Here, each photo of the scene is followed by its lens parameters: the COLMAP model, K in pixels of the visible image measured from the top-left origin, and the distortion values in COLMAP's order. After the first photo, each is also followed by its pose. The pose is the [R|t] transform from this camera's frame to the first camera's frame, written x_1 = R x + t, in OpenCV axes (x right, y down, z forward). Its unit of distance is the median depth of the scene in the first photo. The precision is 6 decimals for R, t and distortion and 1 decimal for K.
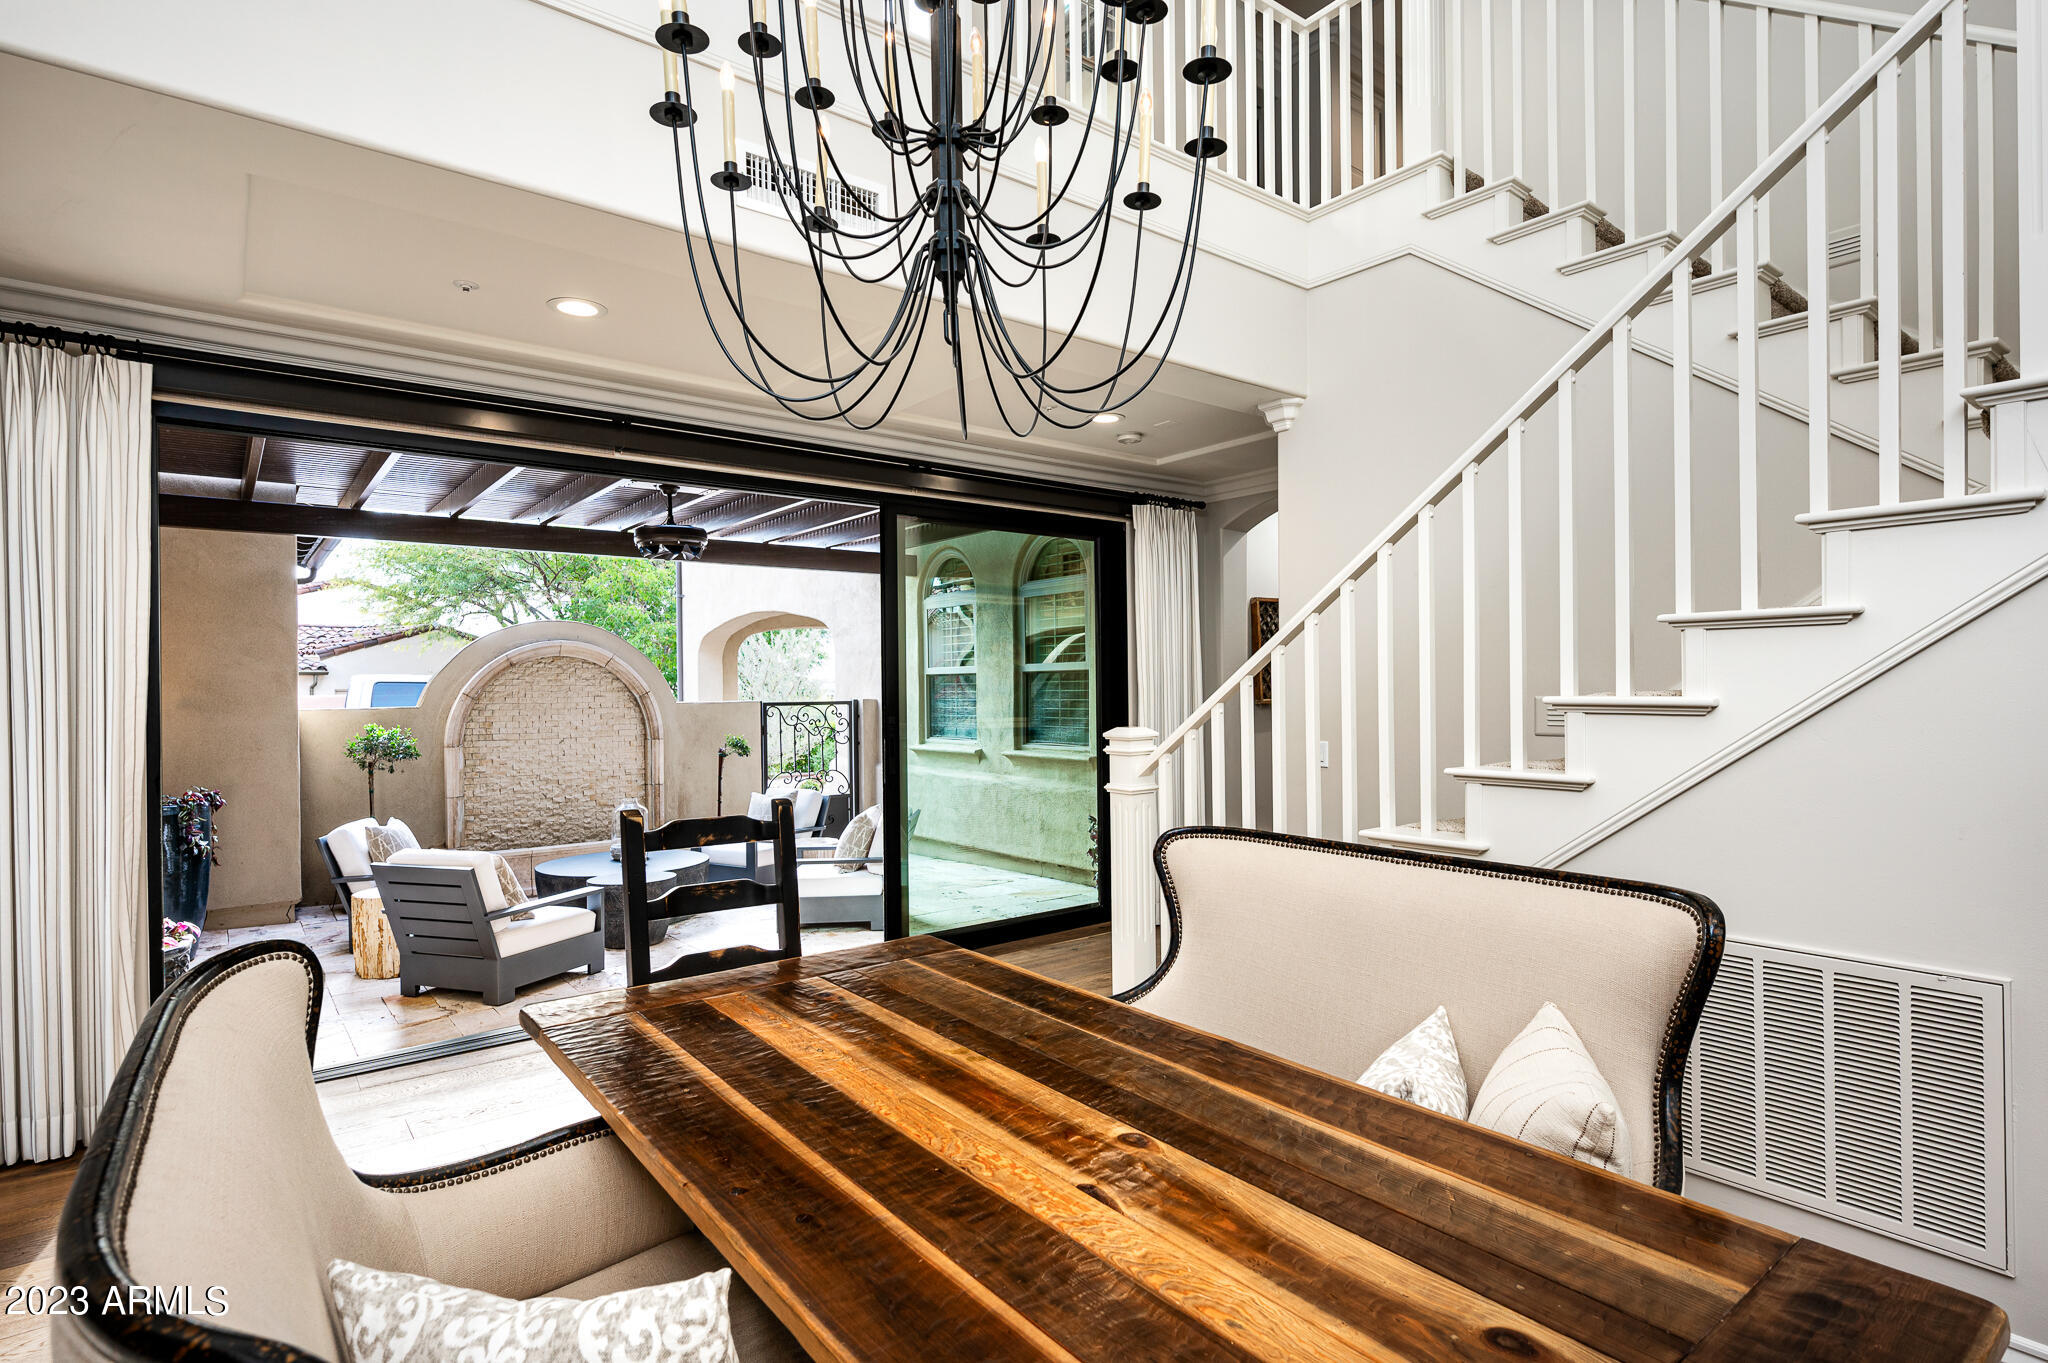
lens RADIAL K [[1051.3, 0, 1027.3], [0, 1051.3, 683.9], [0, 0, 1]] dist [-0.000986, 0.000101]
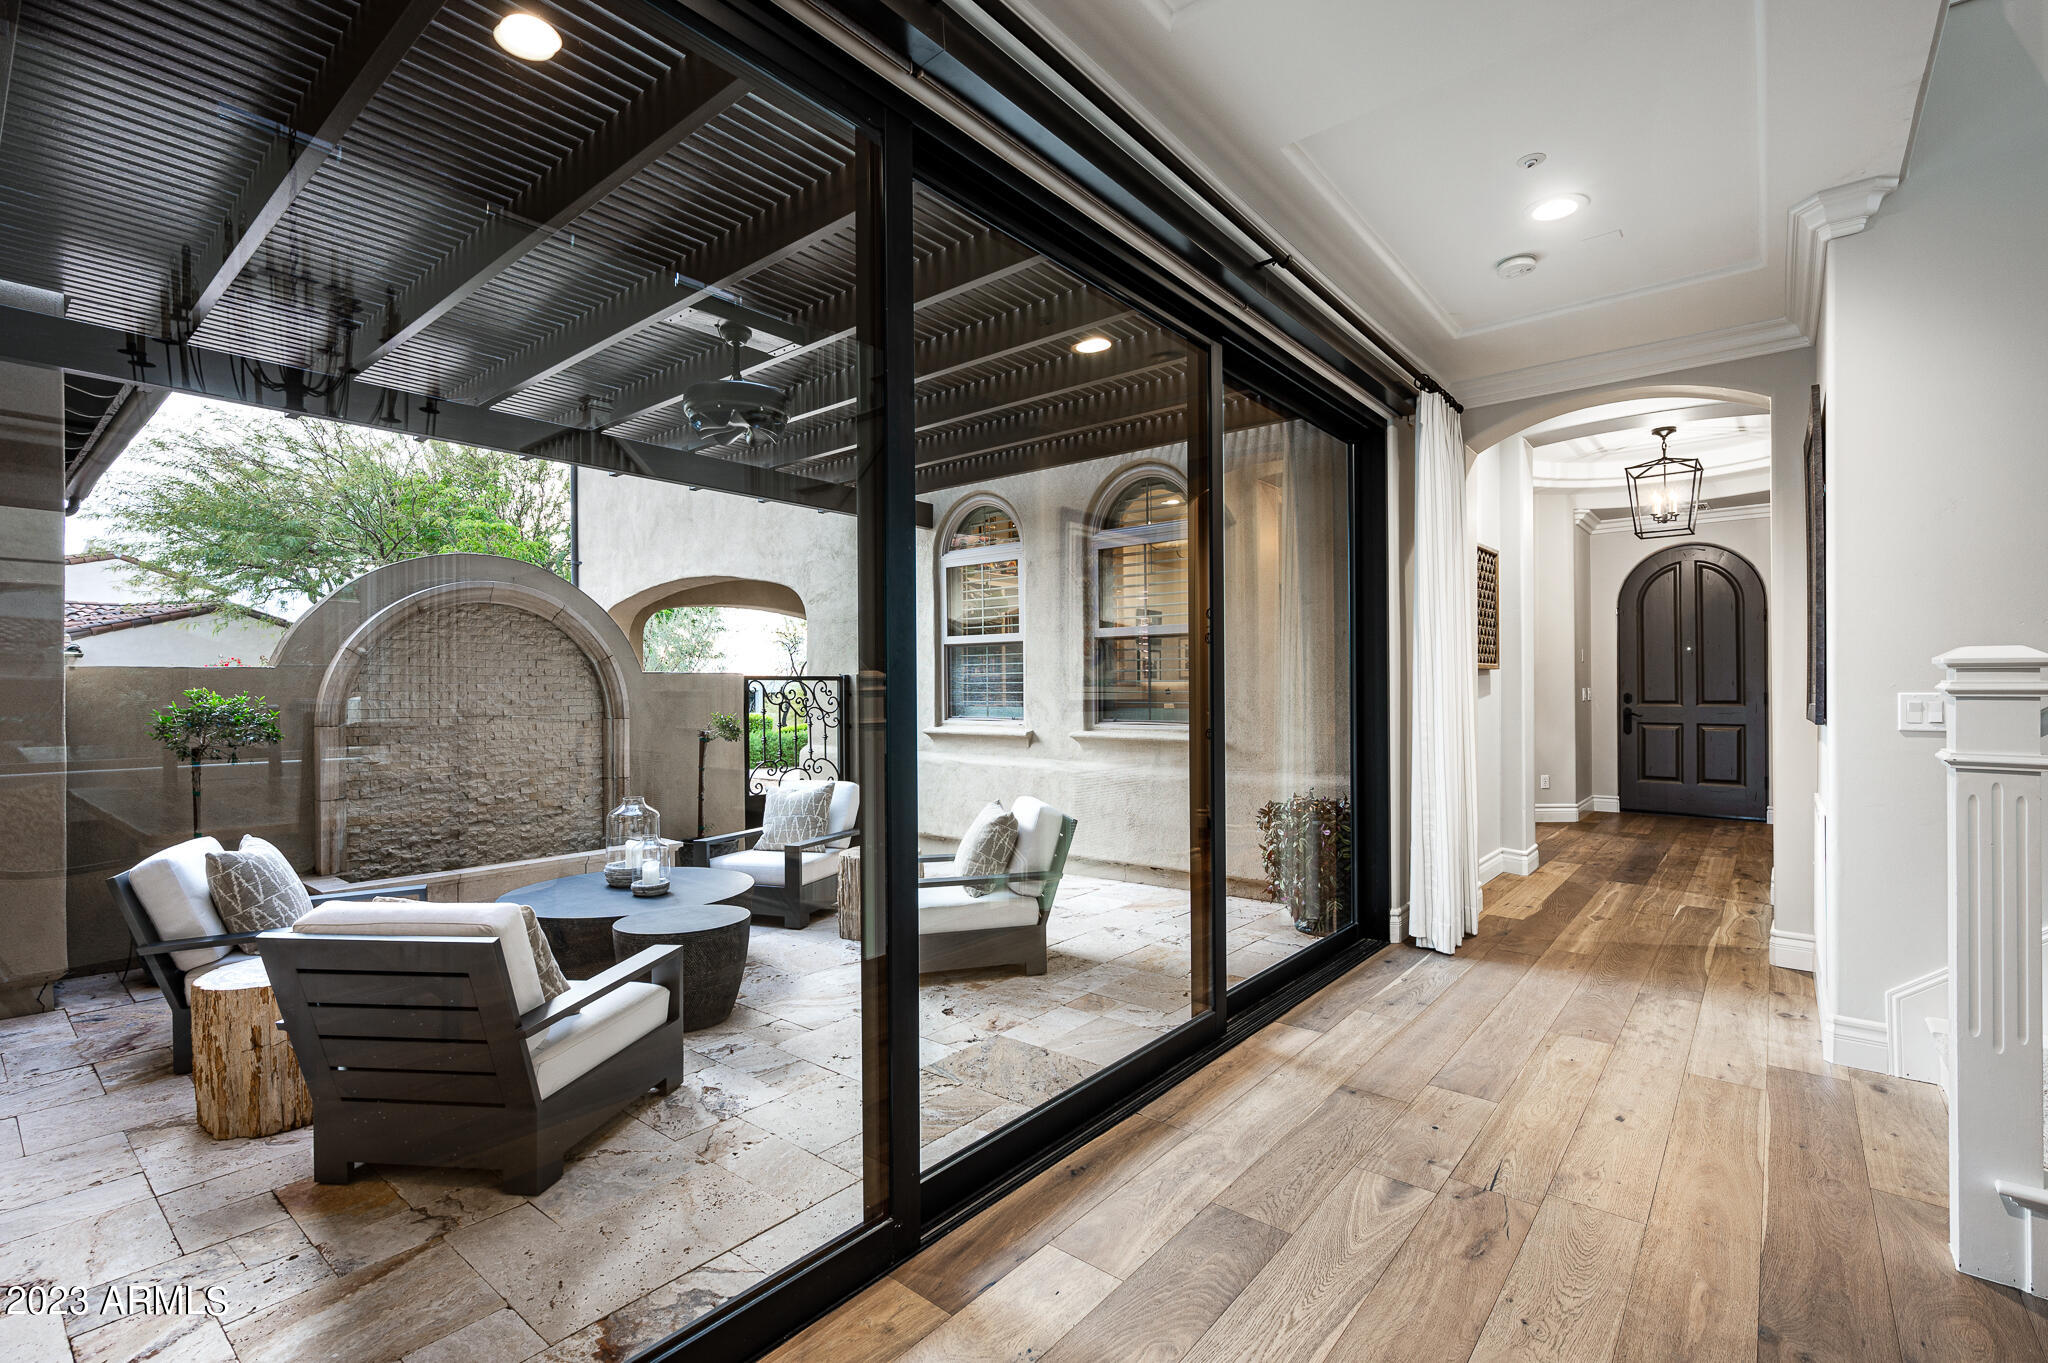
lens RADIAL K [[923.9, 0, 1020.6], [0, 923.9, 685.1], [0, 0, 1]] dist [0.003625, 0.000050]
pose [[0.977657, 0.008024, 0.210055, -0.218483], [-0.007098, 0.999961, -0.005161, 0.031009], [-0.210089, 0.003554, 0.977676, 0.295289]]
